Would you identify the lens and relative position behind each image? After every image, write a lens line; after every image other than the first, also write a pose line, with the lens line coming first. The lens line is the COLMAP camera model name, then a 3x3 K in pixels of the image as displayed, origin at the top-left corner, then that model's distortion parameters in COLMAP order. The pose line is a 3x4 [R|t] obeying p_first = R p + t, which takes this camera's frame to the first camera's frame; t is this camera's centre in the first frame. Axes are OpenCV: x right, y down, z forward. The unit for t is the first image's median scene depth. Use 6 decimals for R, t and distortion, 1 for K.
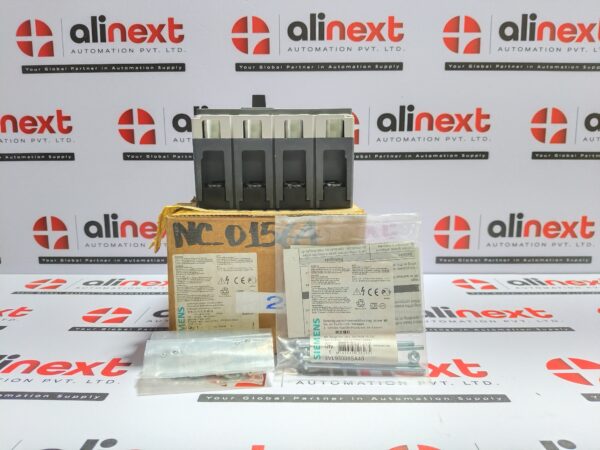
lens RADIAL K [[491.8, 0, 304.1], [0, 491.8, 218.8], [0, 0, 1]] dist [-0.023737, -0.067291]
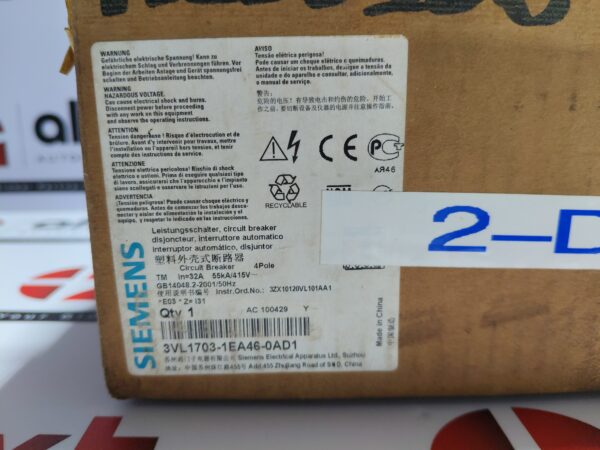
lens RADIAL K [[491.8, 0, 299.6], [0, 491.8, 228.2], [0, 0, 1]] dist [-0.023737, -0.067291]
pose [[0.998979, 0.004025, -0.044992, -0.092227], [-0.000296, 0.996583, 0.082592, 0.097176], [0.045171, -0.082495, 0.995567, 0.473889]]
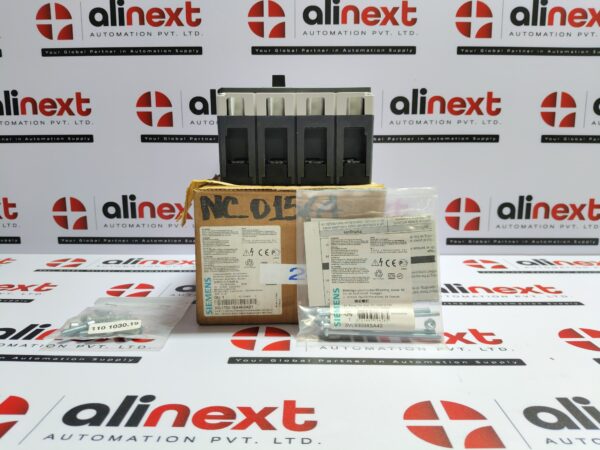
lens RADIAL K [[491.8, 0, 301.7], [0, 491.8, 223.3], [0, 0, 1]] dist [-0.023737, -0.067291]
pose [[0.999984, 0.002998, -0.004730, -0.030187], [-0.002894, 0.999757, 0.021833, 0.027100], [0.004794, -0.021819, 0.999750, -0.025078]]
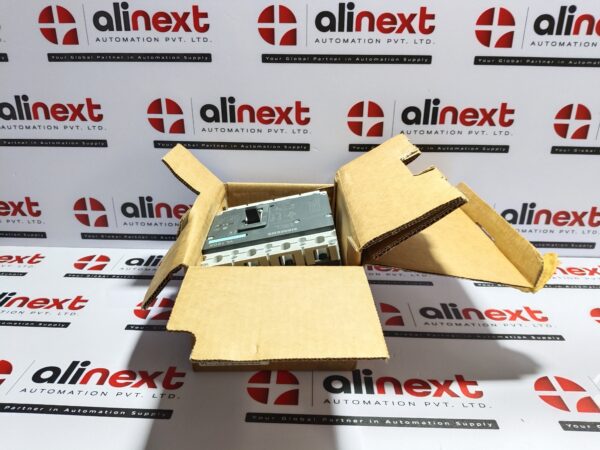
lens RADIAL K [[491.8, 0, 297.8], [0, 491.8, 227.1], [0, 0, 1]] dist [-0.023737, -0.067291]
pose [[0.999417, 0.019288, -0.028183, -0.033094], [-0.011563, 0.967616, 0.252160, -0.231507], [0.032134, -0.251687, 0.967275, -0.042816]]
